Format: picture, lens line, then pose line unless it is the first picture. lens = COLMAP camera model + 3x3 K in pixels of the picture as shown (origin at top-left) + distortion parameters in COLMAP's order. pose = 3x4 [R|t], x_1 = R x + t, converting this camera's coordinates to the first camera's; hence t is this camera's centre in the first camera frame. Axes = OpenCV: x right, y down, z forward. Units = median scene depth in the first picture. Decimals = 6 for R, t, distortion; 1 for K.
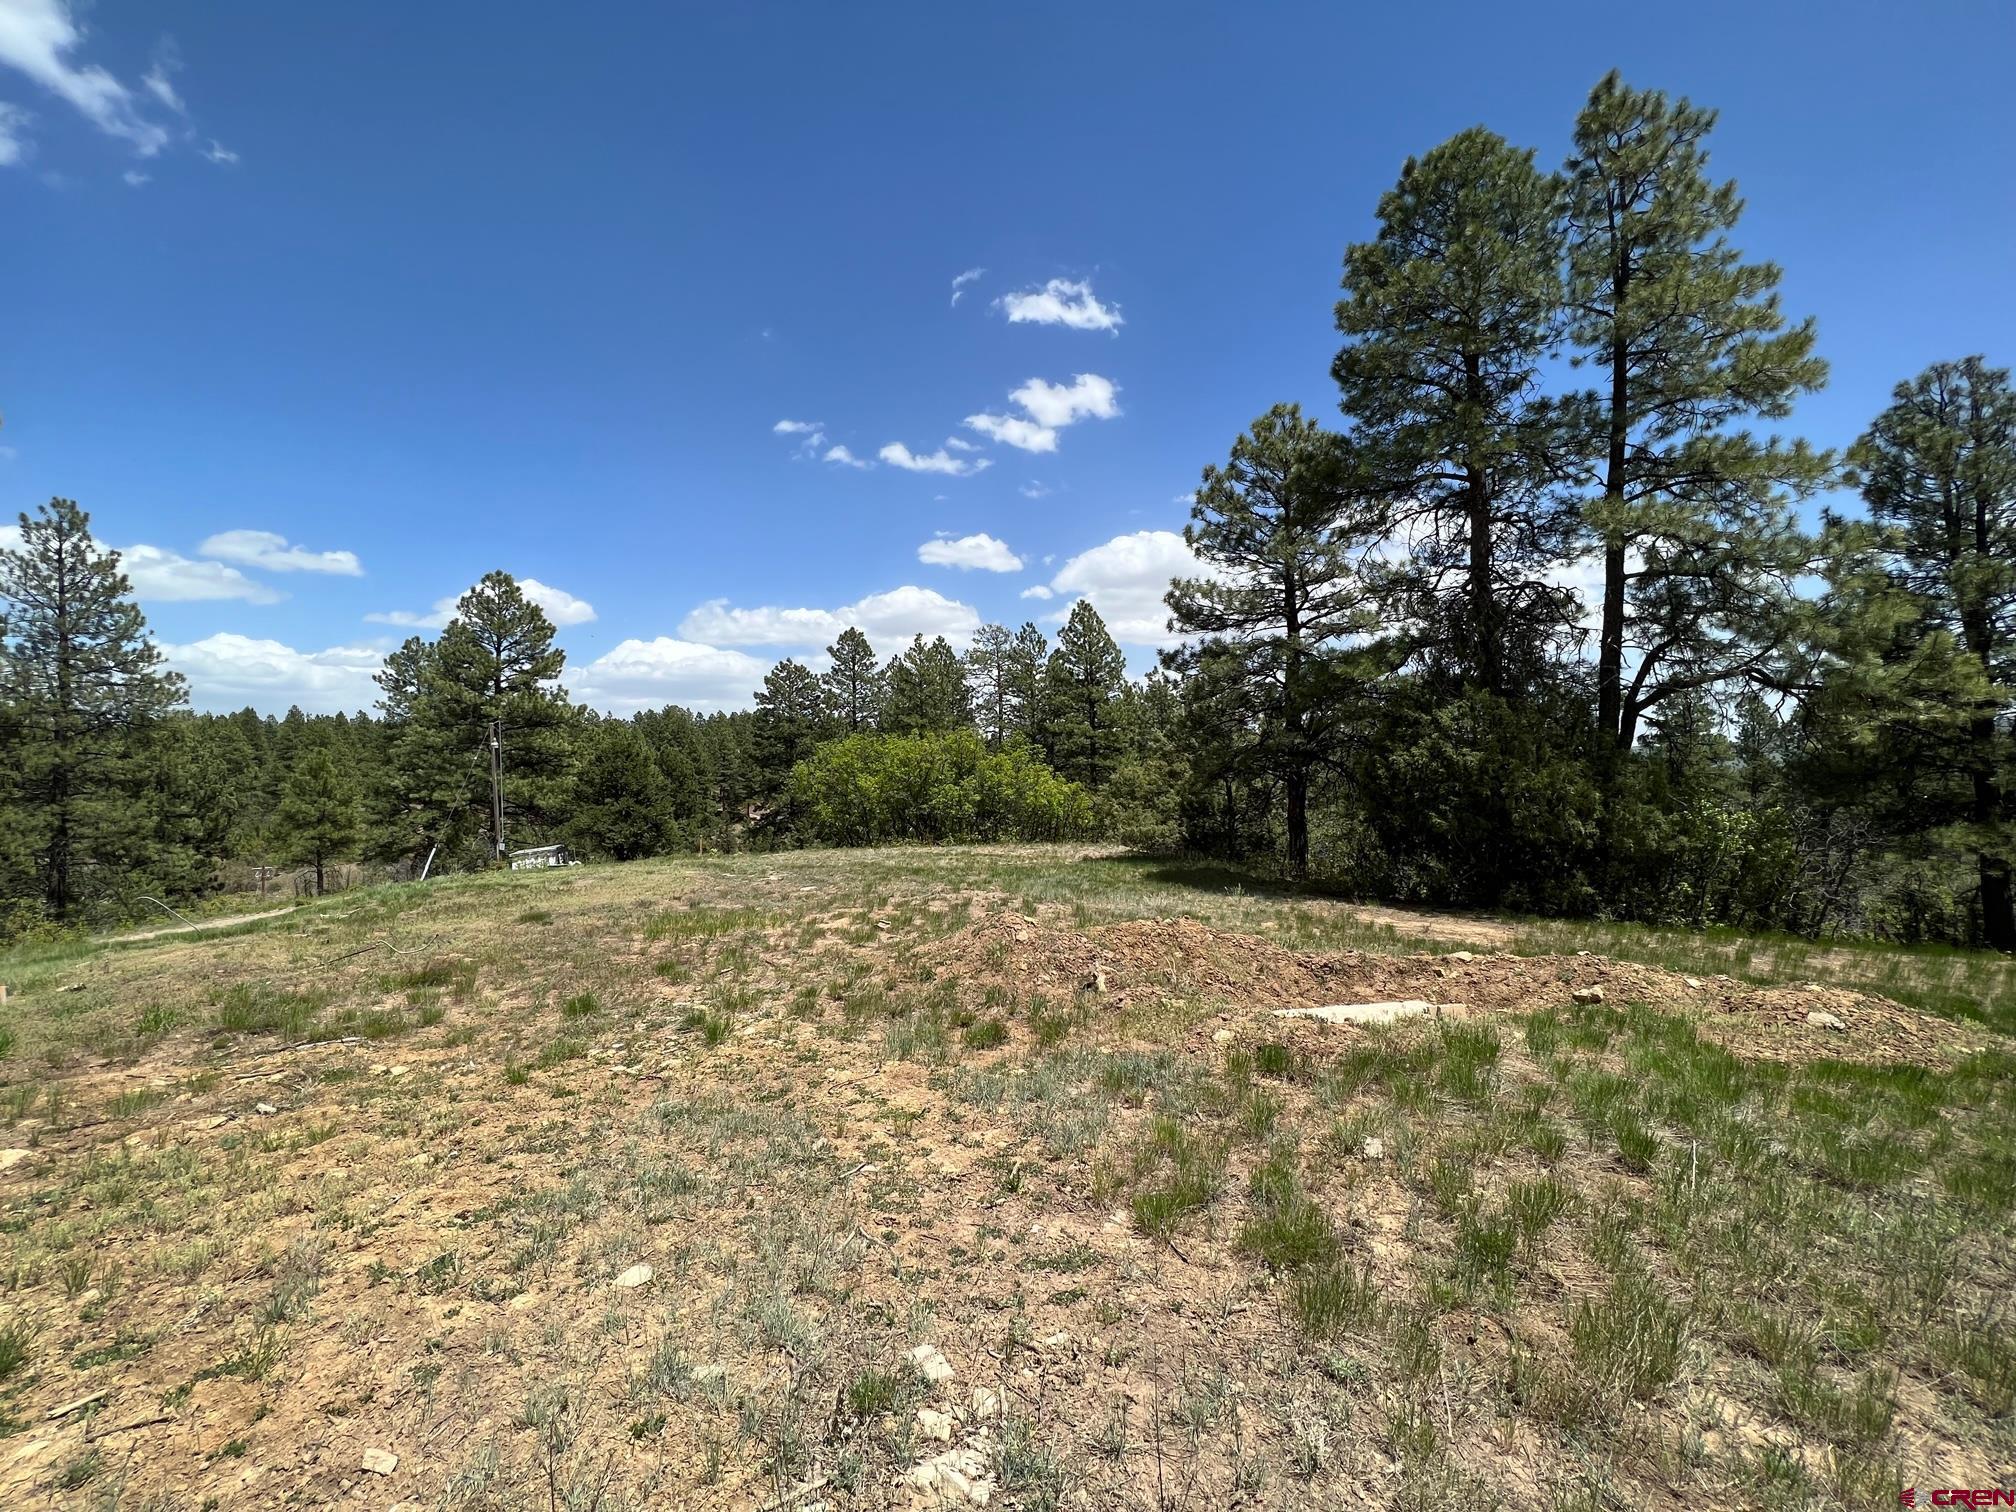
lens RADIAL K [[829.7, 0, 1005.2], [0, 829.7, 809.5], [0, 0, 1]] dist [0.006712, 0.000107]
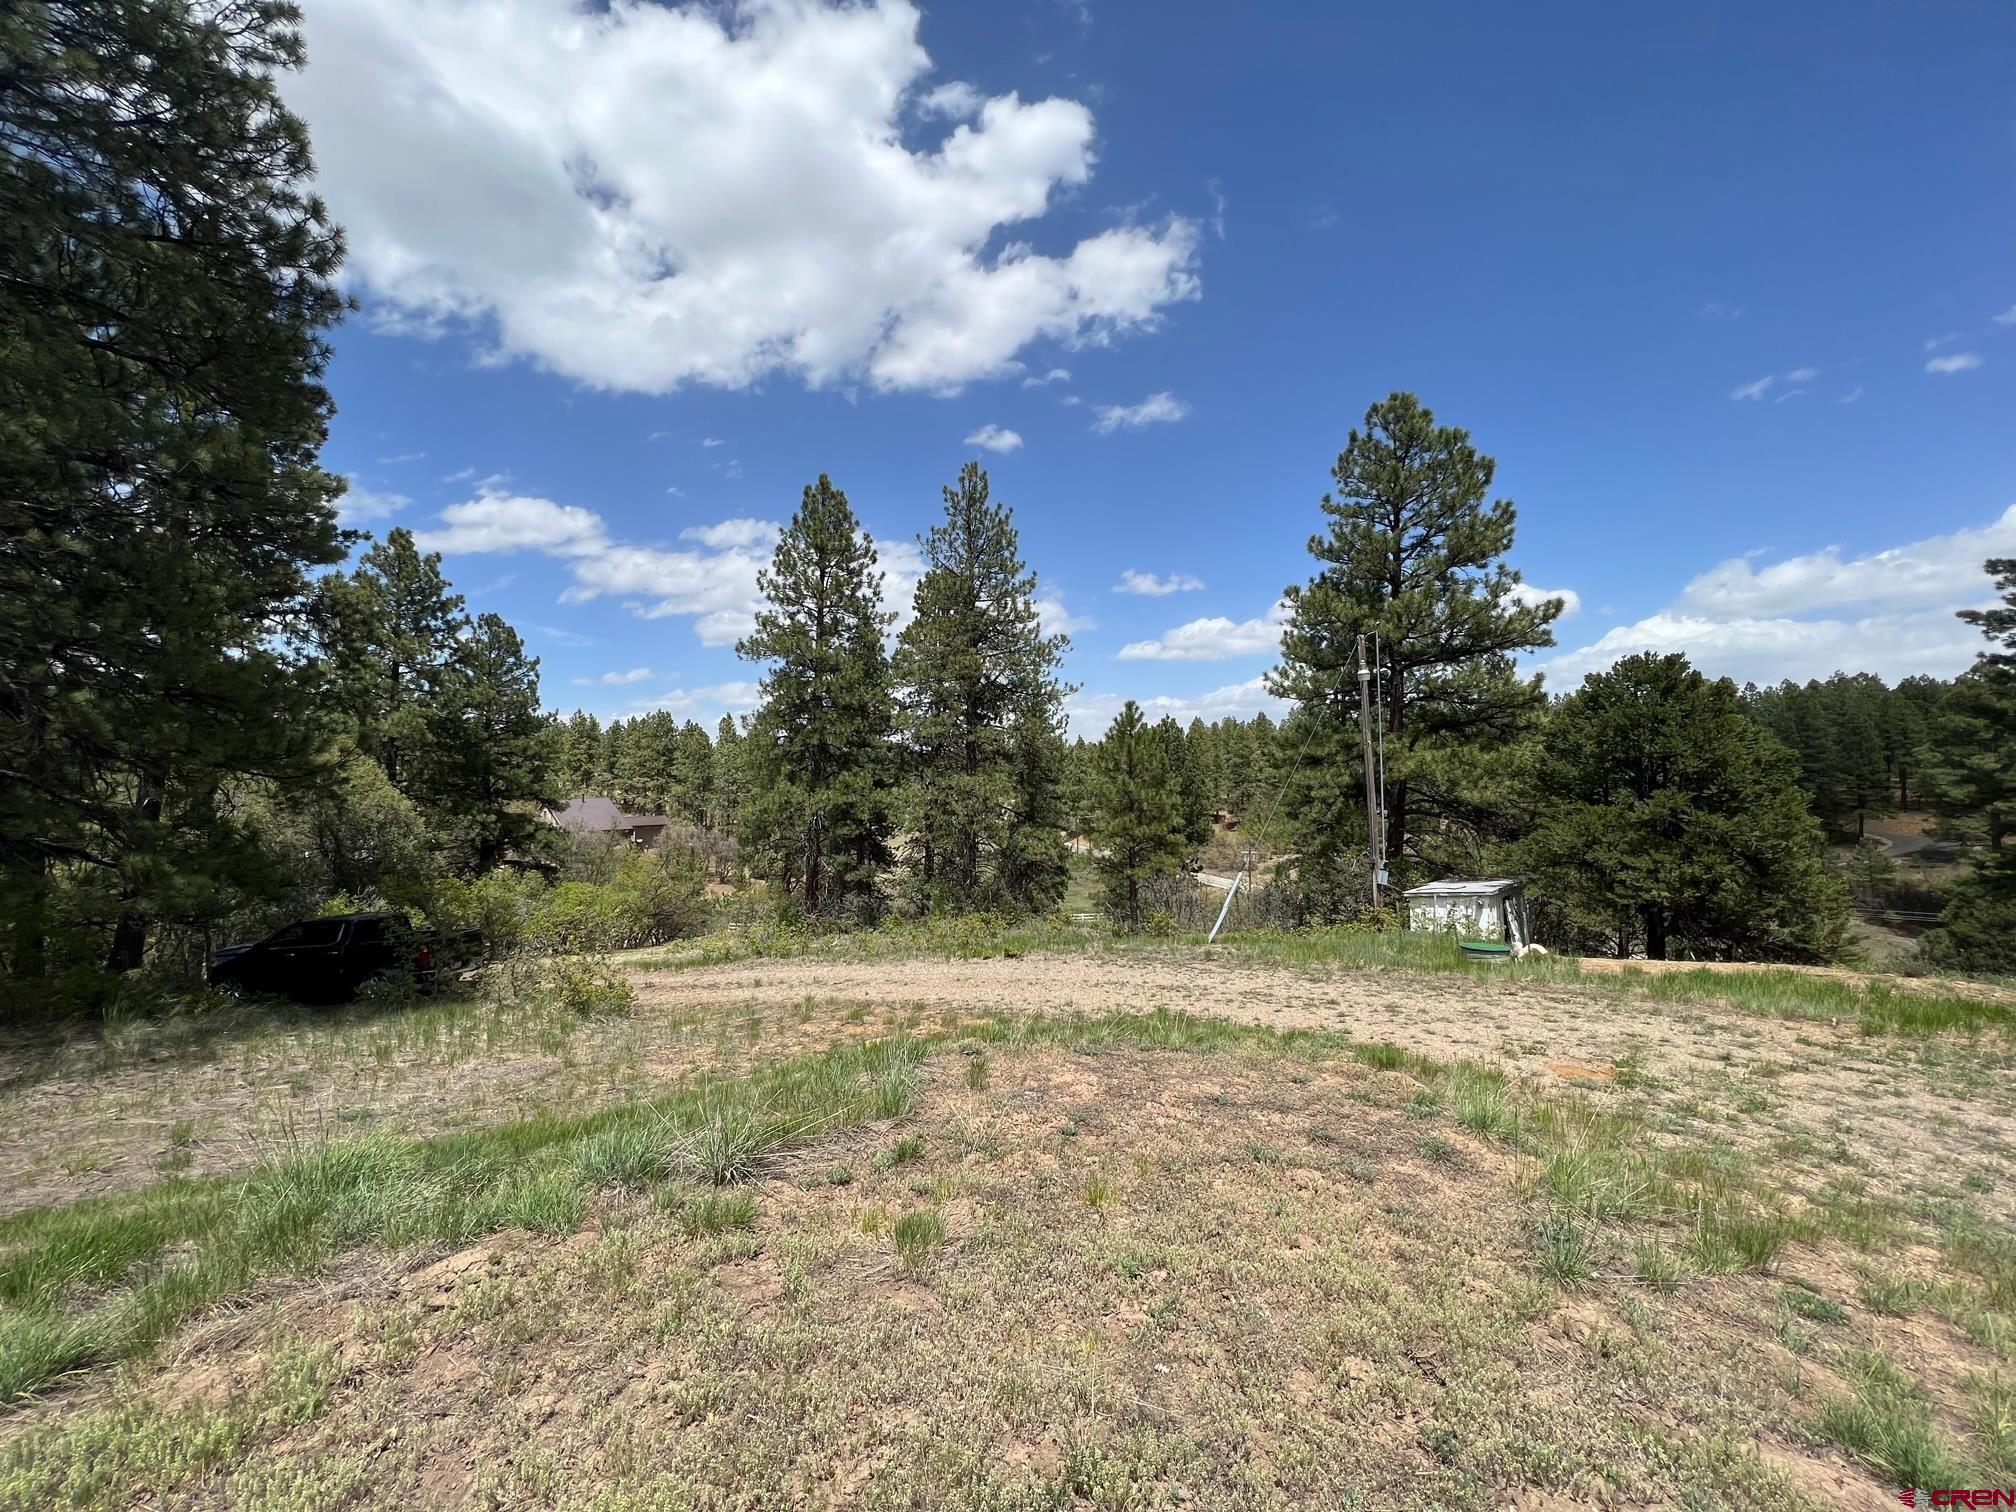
lens RADIAL K [[810.1, 0, 1008.0], [0, 810.1, 756.0], [0, 0, 1]] dist [0.000505, 0.000567]
pose [[0.483444, -0.012593, -0.875285, -0.262132], [-0.041843, 0.998421, -0.037475, -0.001872], [0.874375, 0.054741, 0.482153, 0.517244]]
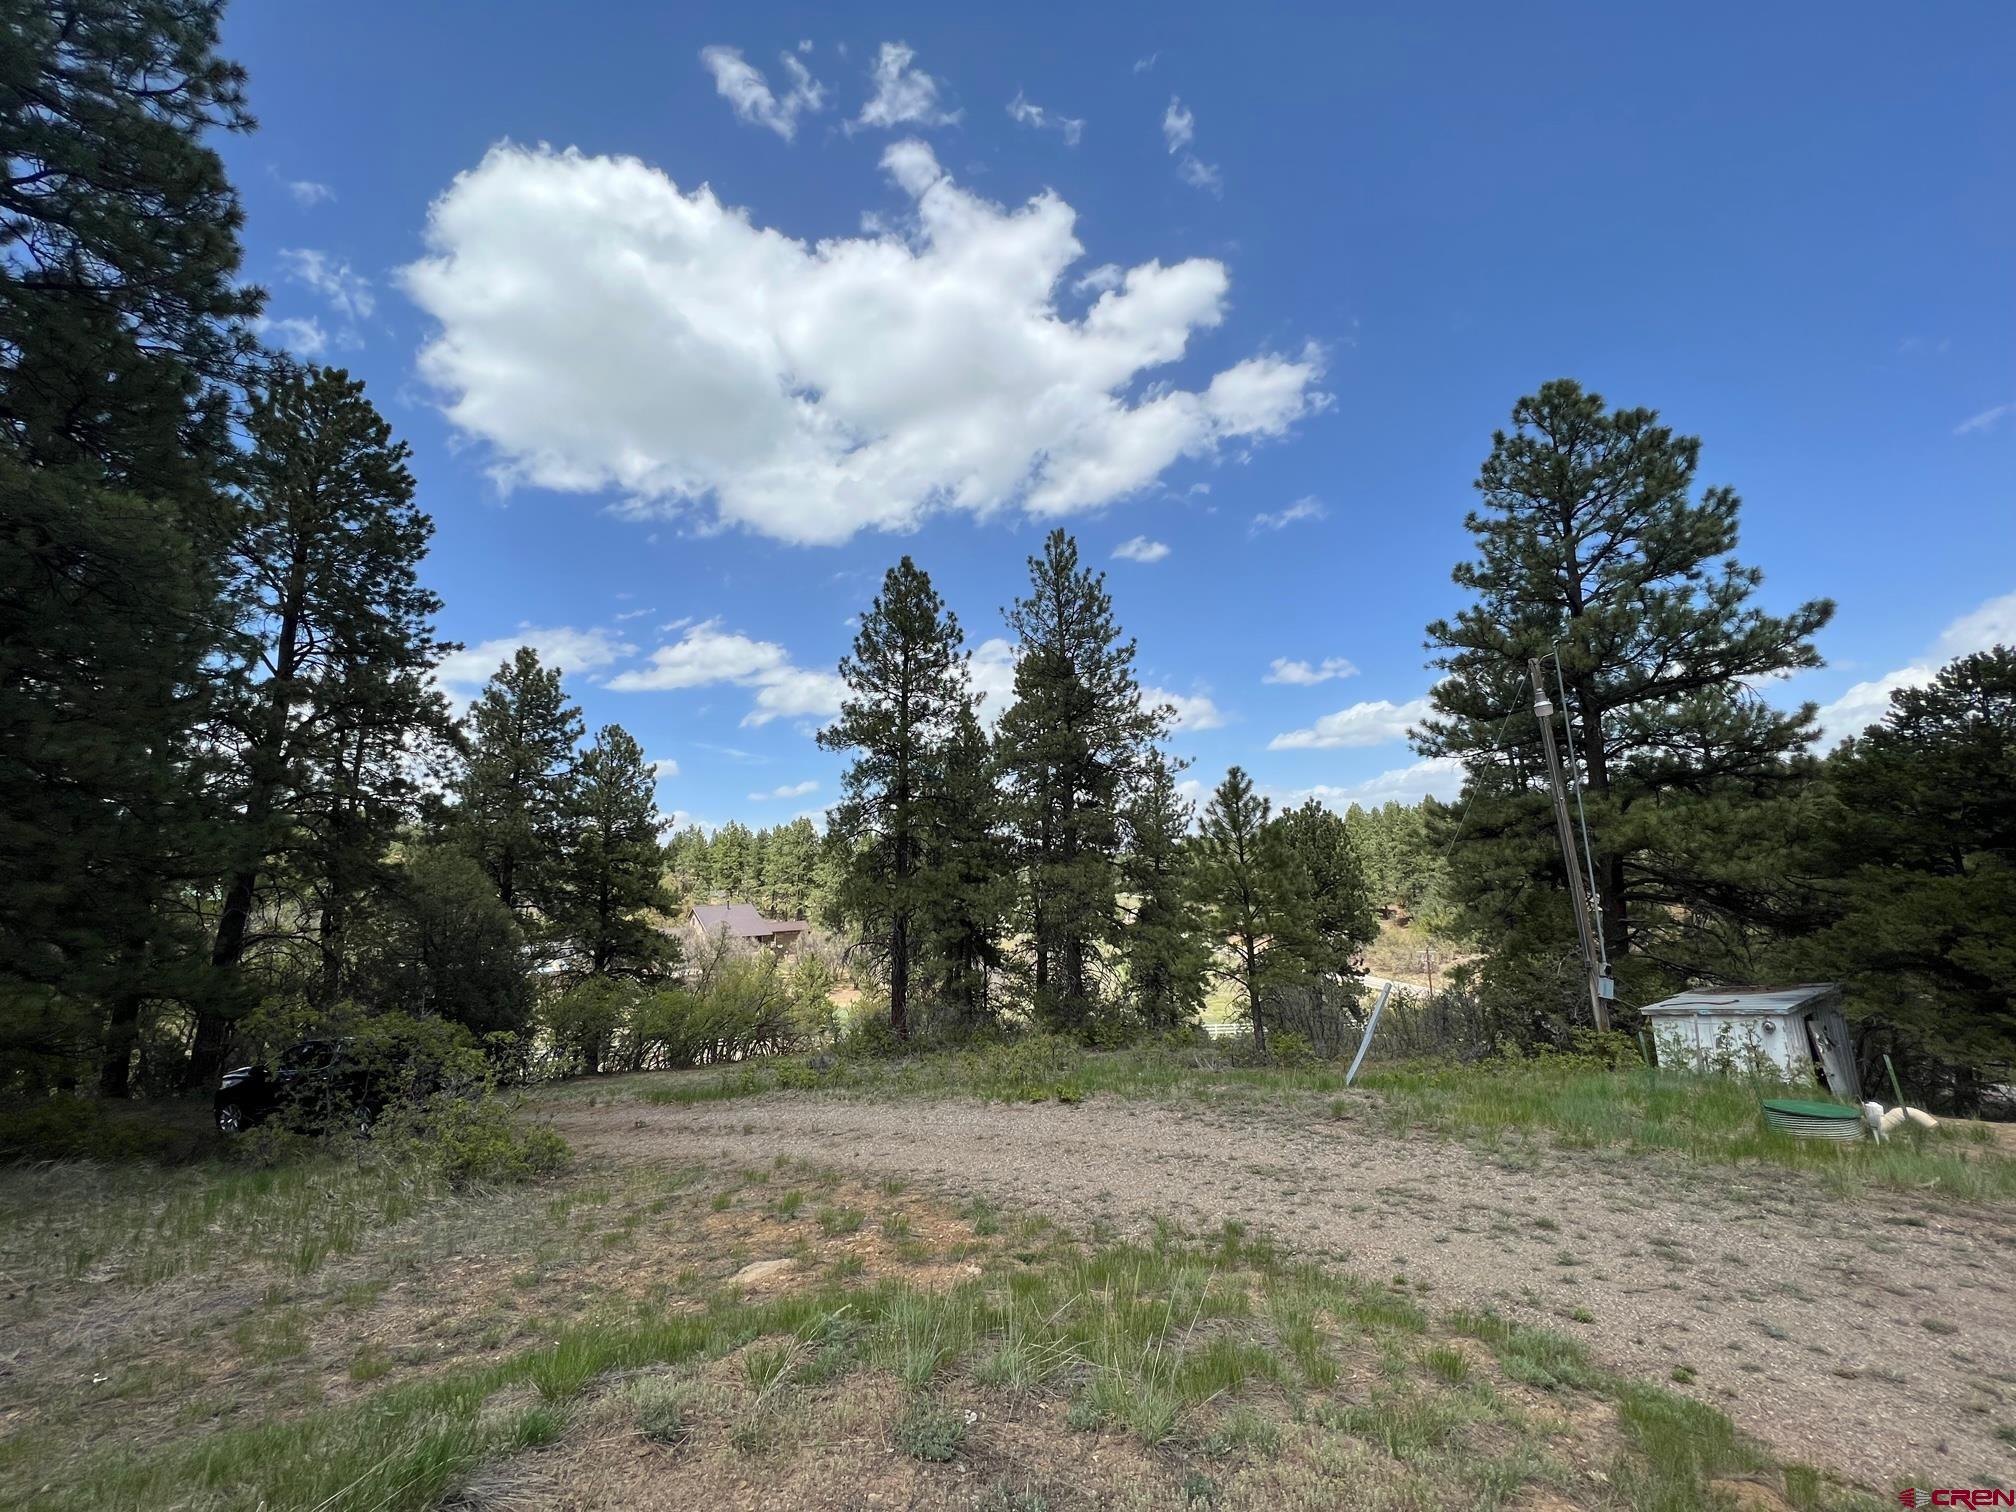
lens RADIAL K [[823.7, 0, 1002.1], [0, 823.7, 753.2], [0, 0, 1]] dist [0.006933, 0.000358]
pose [[0.322647, -0.139987, -0.936110, -0.311141], [-0.016592, 0.988014, -0.153467, 0.001908], [0.946374, 0.065047, 0.316457, 0.580805]]
